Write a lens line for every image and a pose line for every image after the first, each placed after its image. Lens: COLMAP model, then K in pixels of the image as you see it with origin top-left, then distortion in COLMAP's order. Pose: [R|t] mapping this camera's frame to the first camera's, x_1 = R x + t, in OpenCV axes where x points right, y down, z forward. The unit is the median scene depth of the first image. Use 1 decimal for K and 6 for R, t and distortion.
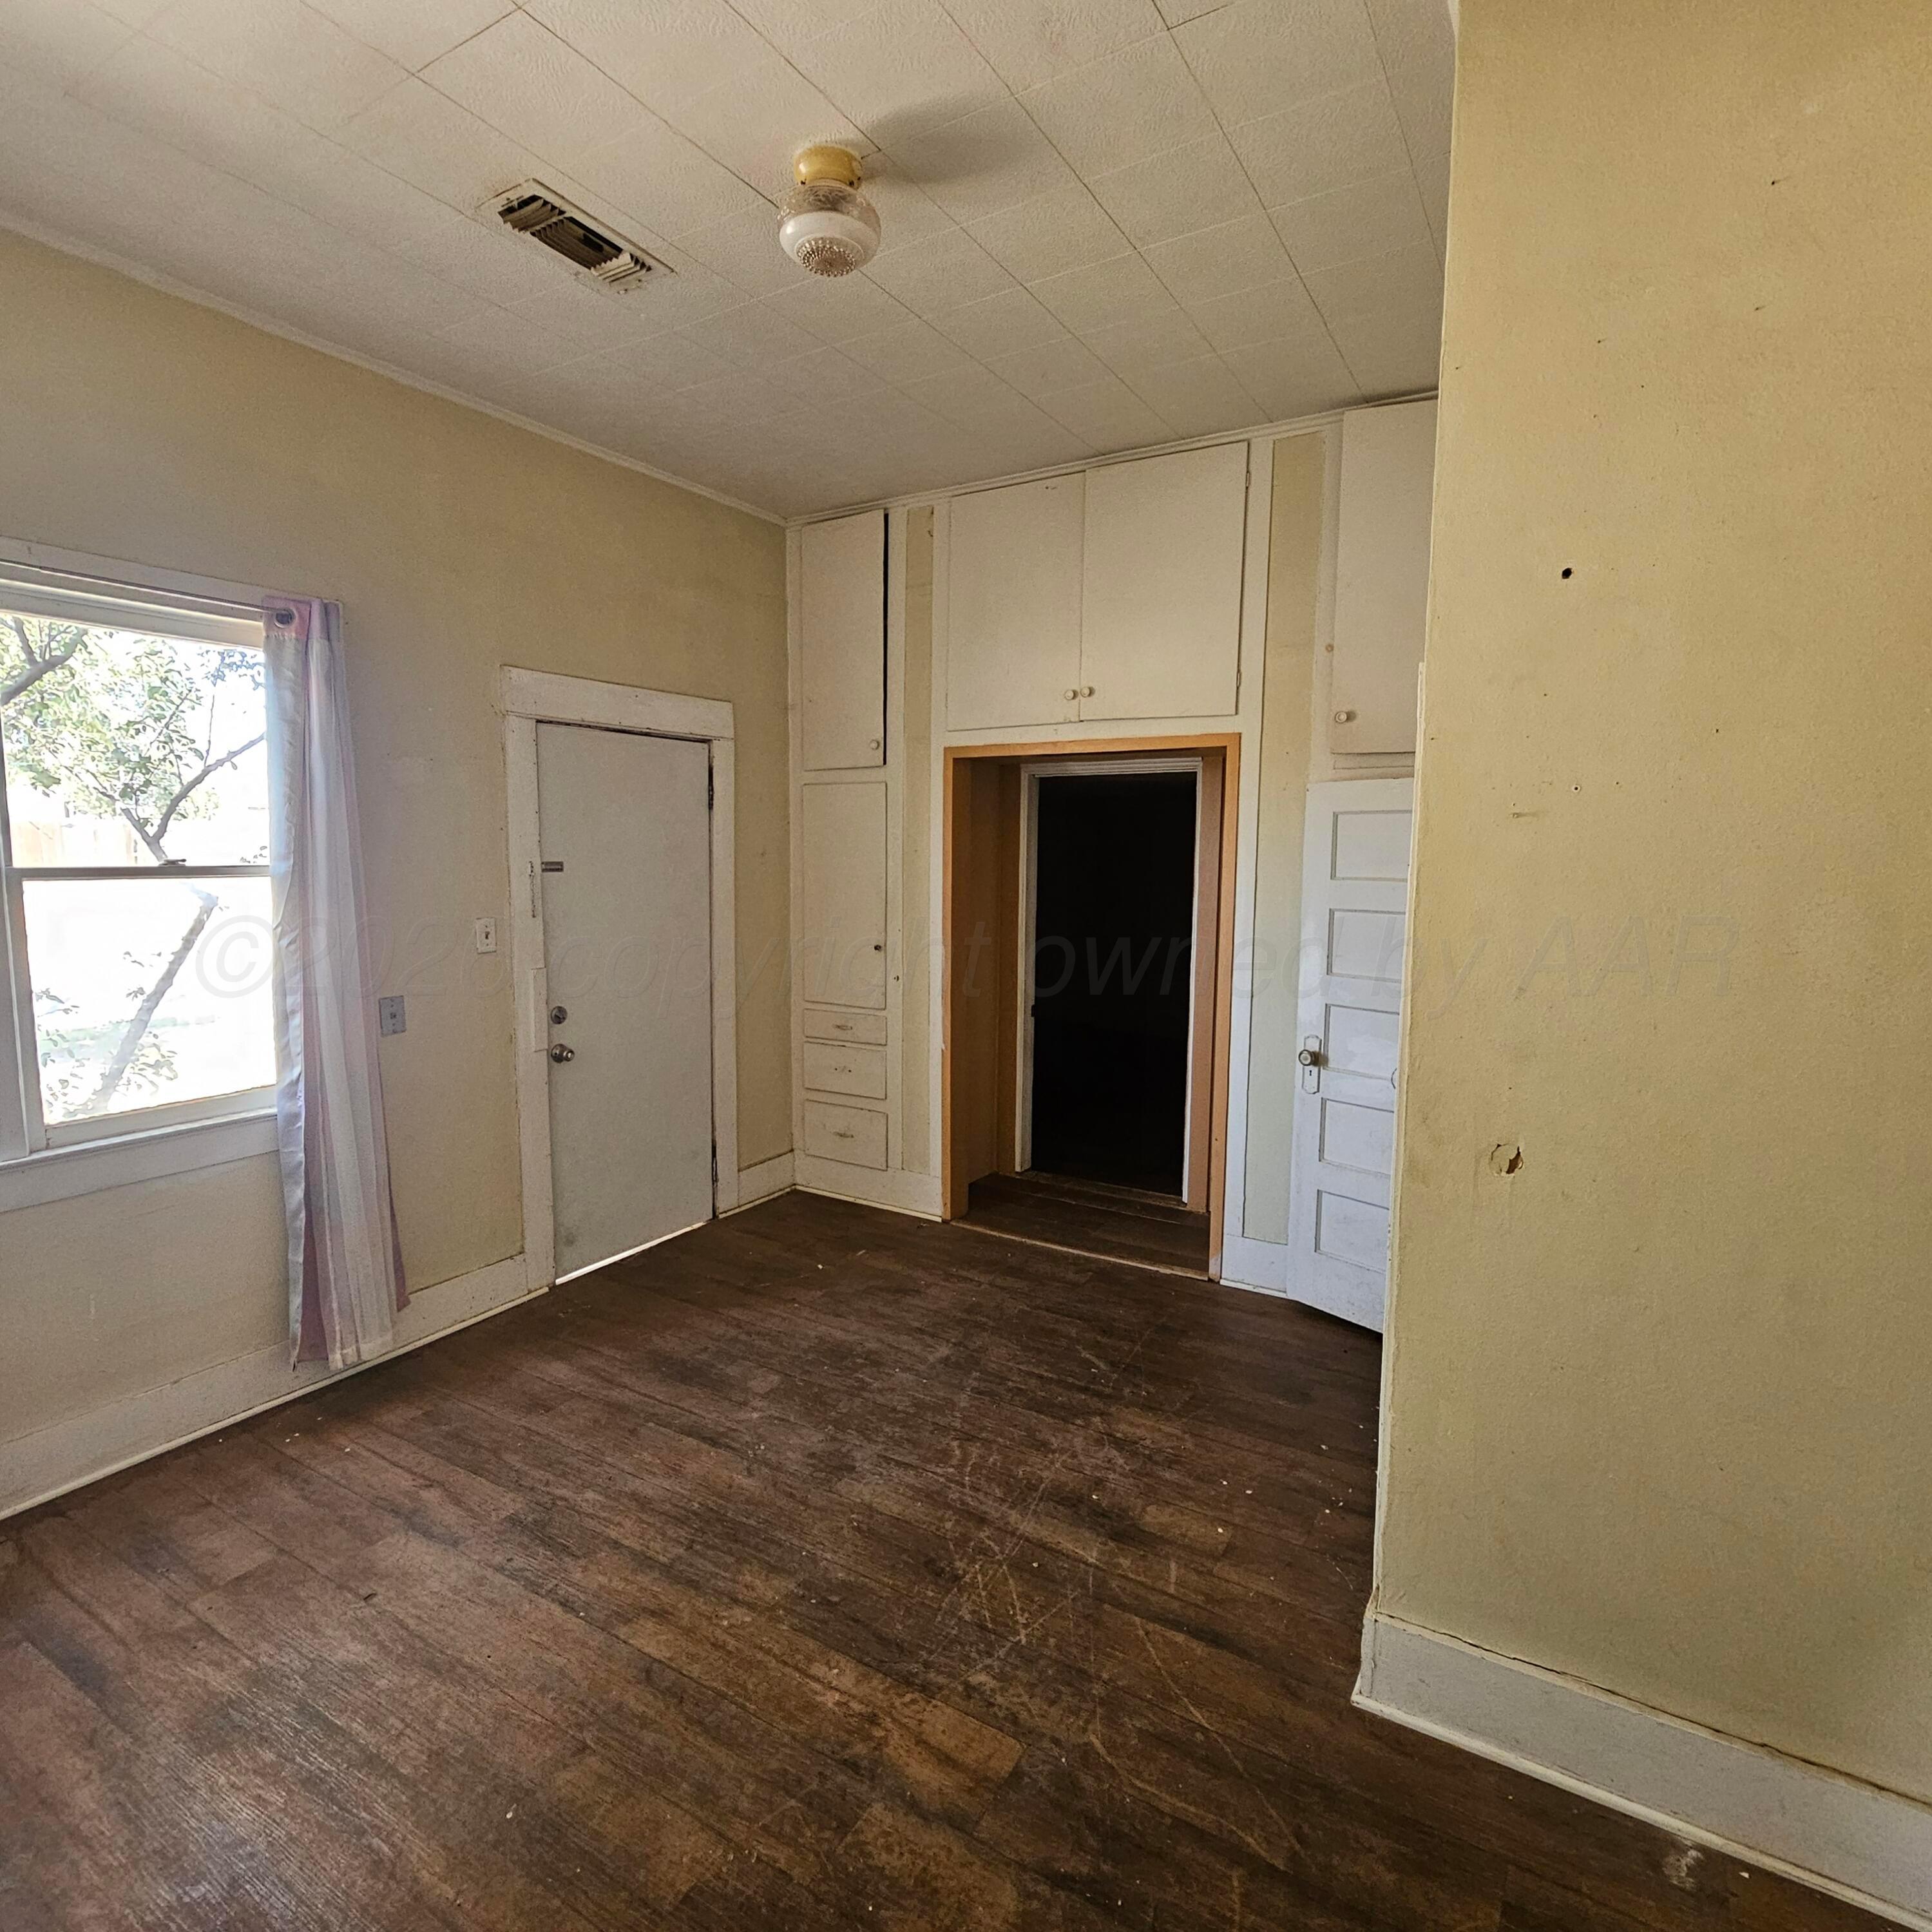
lens RADIAL K [[1062.5, 0, 966.8], [0, 1062.5, 953.7], [0, 0, 1]] dist [-0.004443, 0.001824]
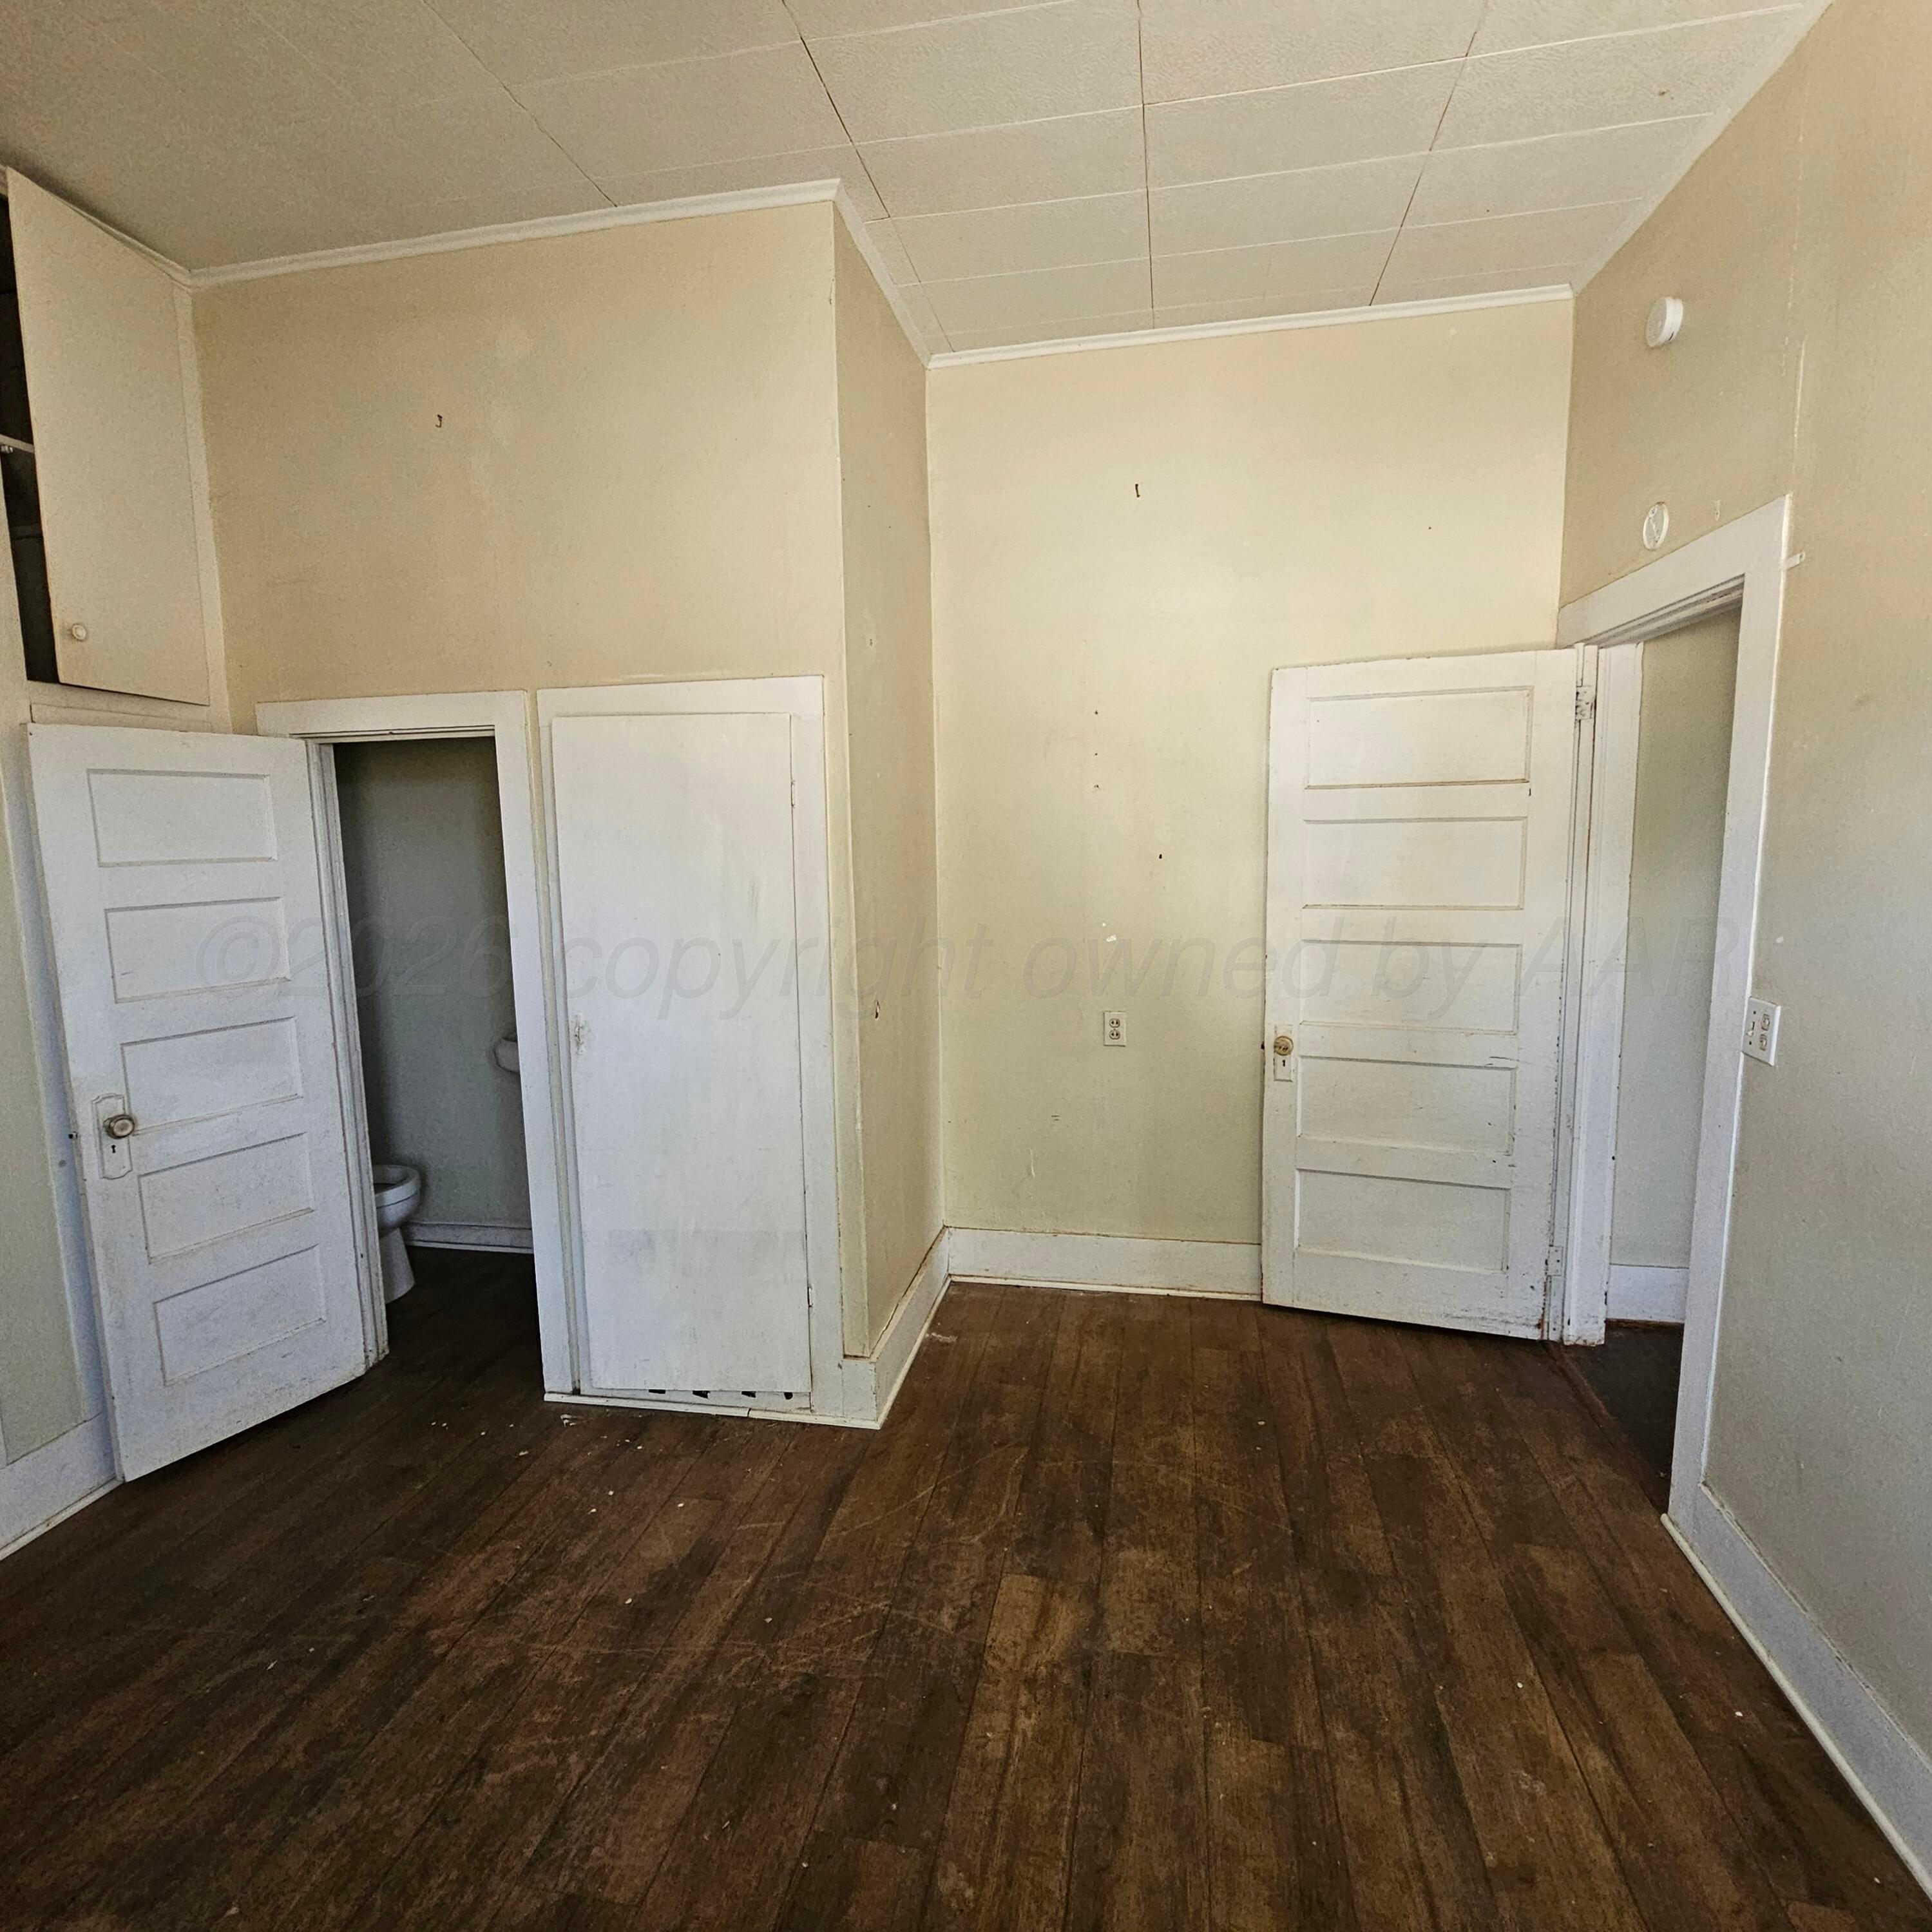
lens RADIAL K [[1062.5, 0, 975.7], [0, 1062.5, 966.8], [0, 0, 1]] dist [-0.004443, 0.001824]
pose [[-0.347396, -0.123420, 0.929561, -0.595872], [0.114129, 0.978366, 0.172552, -0.070456], [-0.930747, 0.166034, -0.325795, 0.825378]]
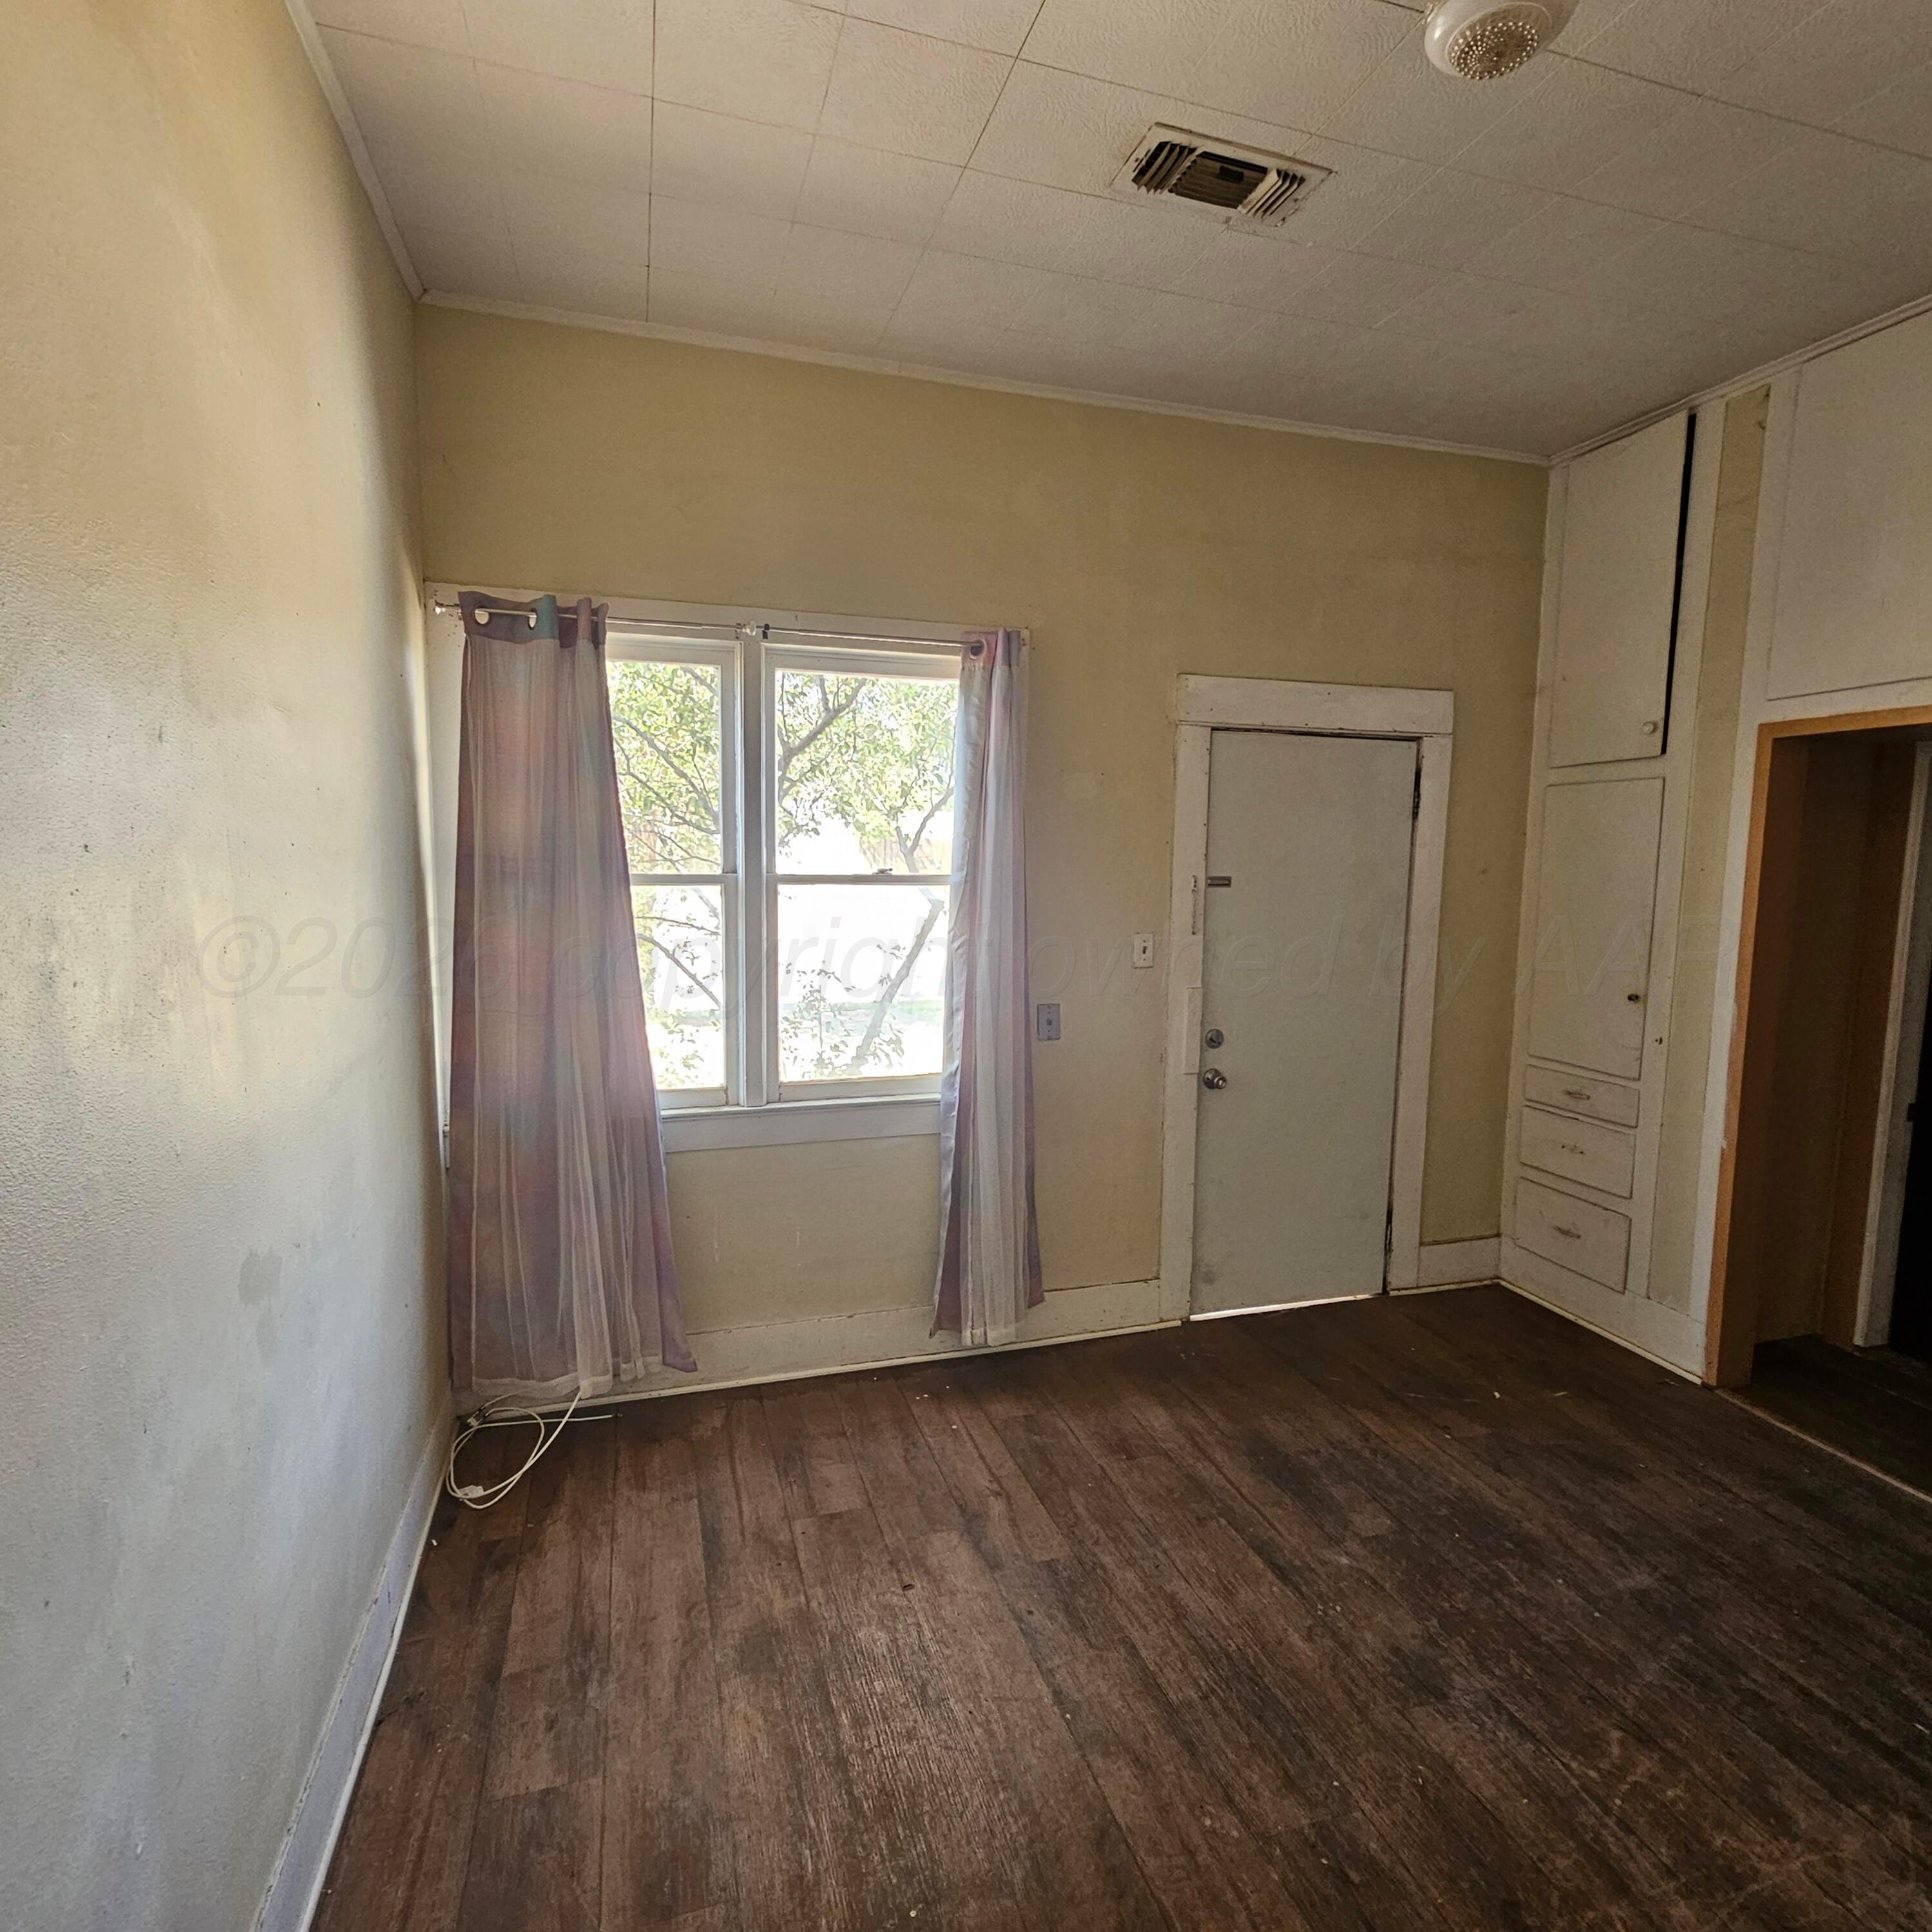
lens RADIAL K [[1062.5, 0, 964.2], [0, 1062.5, 958.8], [0, 0, 1]] dist [-0.004443, 0.001824]
pose [[0.746308, 0.067370, -0.662183, 0.090518], [-0.073384, 0.997128, 0.018740, -0.018927], [0.661543, 0.034607, 0.749108, 0.184748]]
